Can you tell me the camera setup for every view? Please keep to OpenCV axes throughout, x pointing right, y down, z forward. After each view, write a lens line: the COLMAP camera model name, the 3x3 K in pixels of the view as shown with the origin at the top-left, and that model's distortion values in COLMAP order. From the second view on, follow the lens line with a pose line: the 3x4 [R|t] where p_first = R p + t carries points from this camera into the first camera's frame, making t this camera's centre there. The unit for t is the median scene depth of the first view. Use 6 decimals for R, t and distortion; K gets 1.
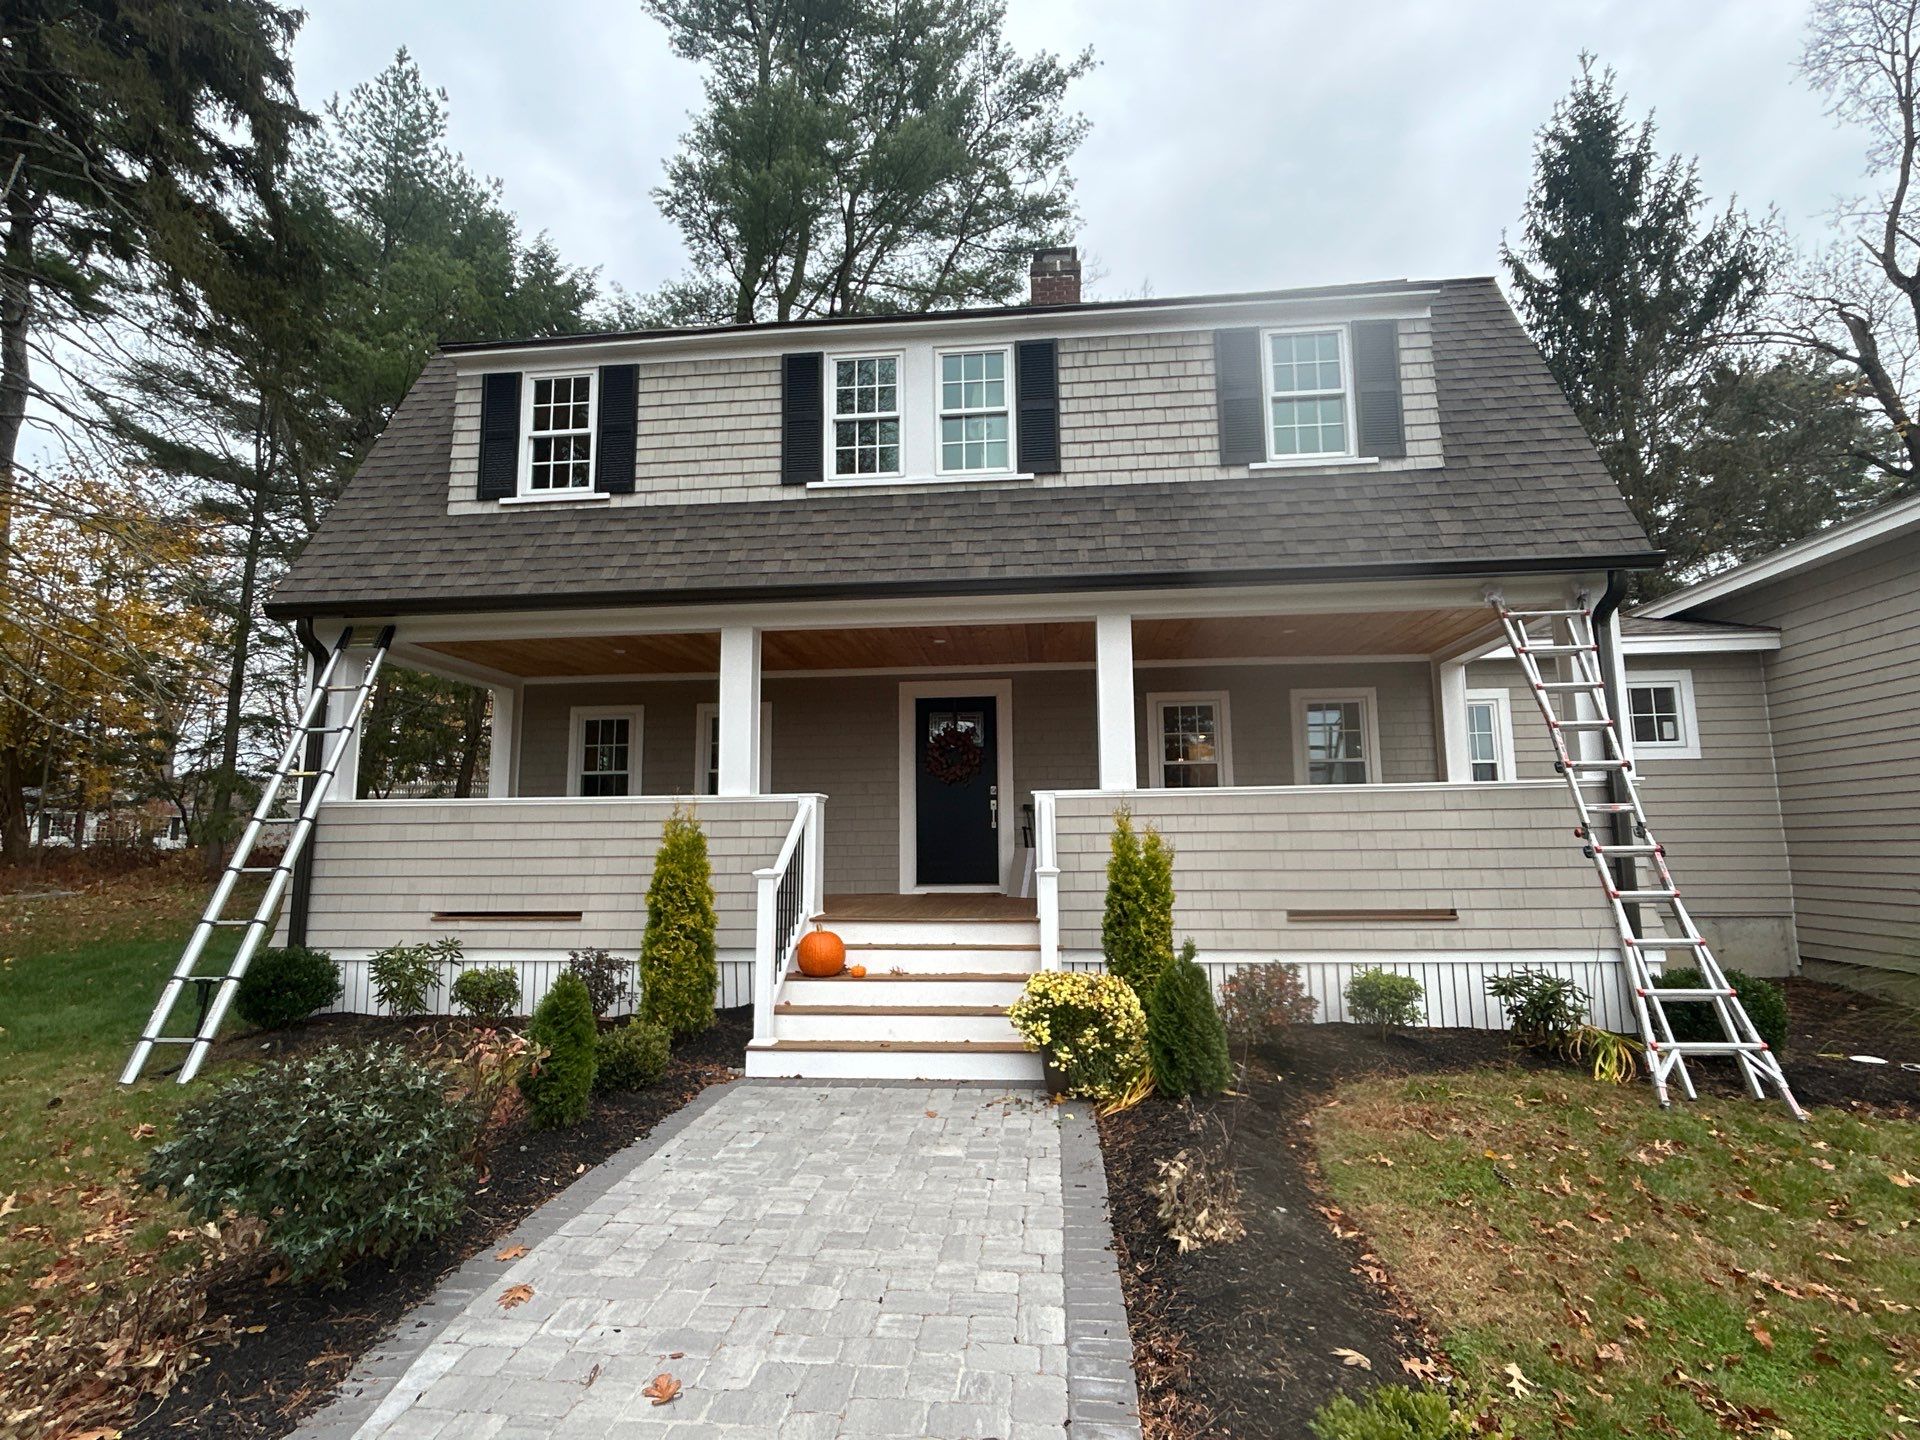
lens RADIAL K [[956.3, 0, 955.4], [0, 956.3, 720.6], [0, 0, 1]] dist [-0.005355, -0.000557]
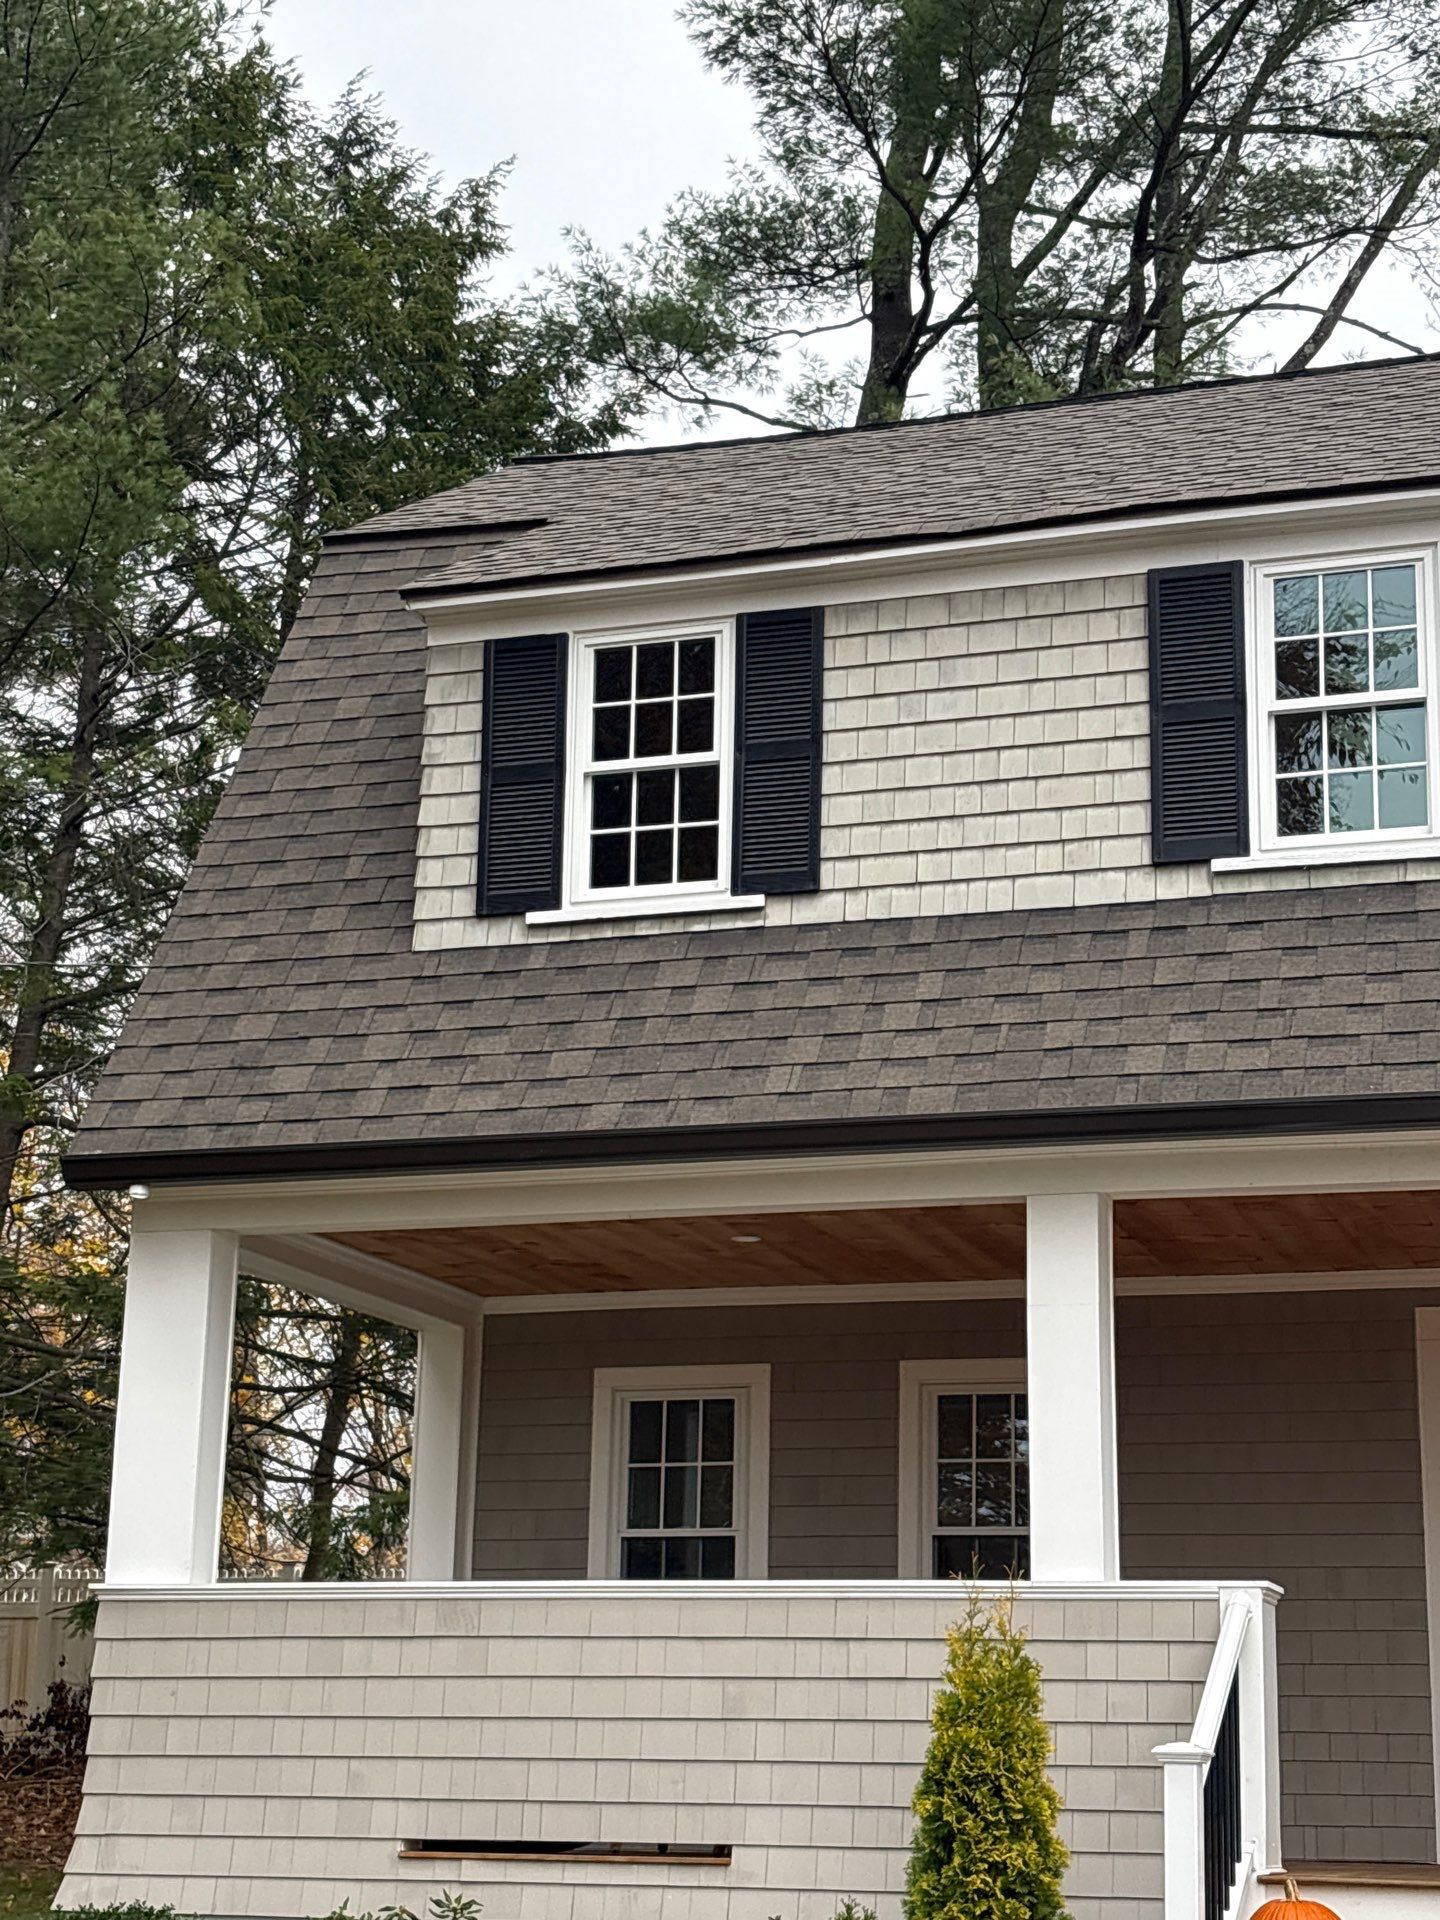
lens RADIAL K [[3224.2, 0, 736.9], [0, 3224.2, 975.9], [0, 0, 1]] dist [0.125302, 0.000000]
pose [[0.974759, -0.027632, -0.221545, -0.041122], [-0.000430, 0.992078, -0.125625, -0.009922], [0.223261, 0.122550, 0.967024, -0.480356]]
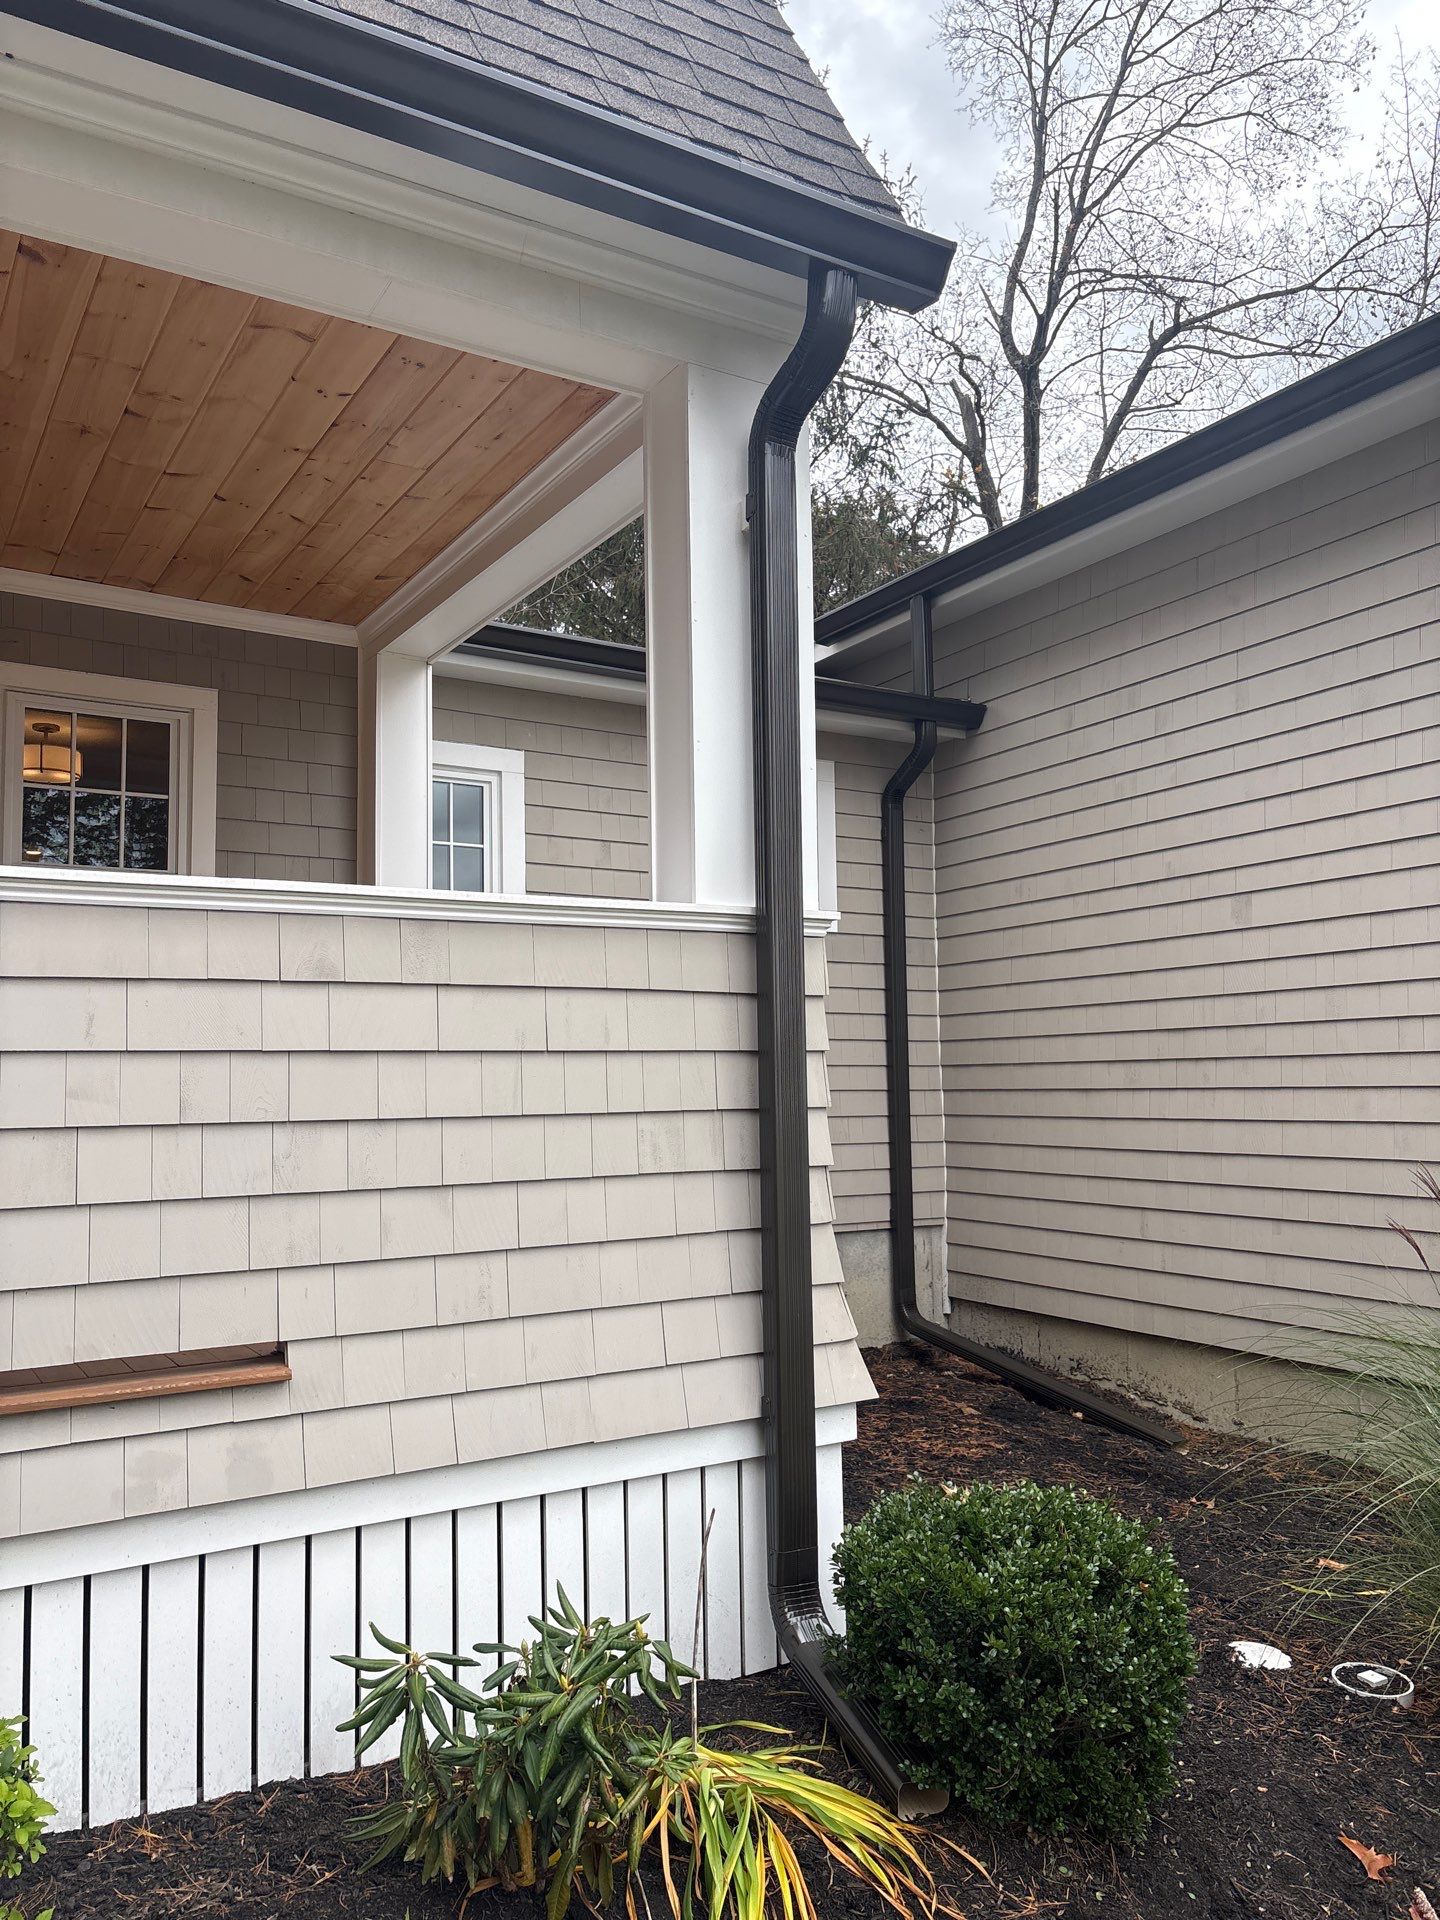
lens RADIAL K [[1435.4, 0, 721.4], [0, 1435.4, 959.3], [0, 0, 1]] dist [0.052920, -0.047824]
pose [[0.787271, 0.052207, 0.614394, 0.315223], [-0.075135, 0.997107, 0.011548, 0.064308], [-0.612013, -0.055253, 0.788915, 0.525287]]
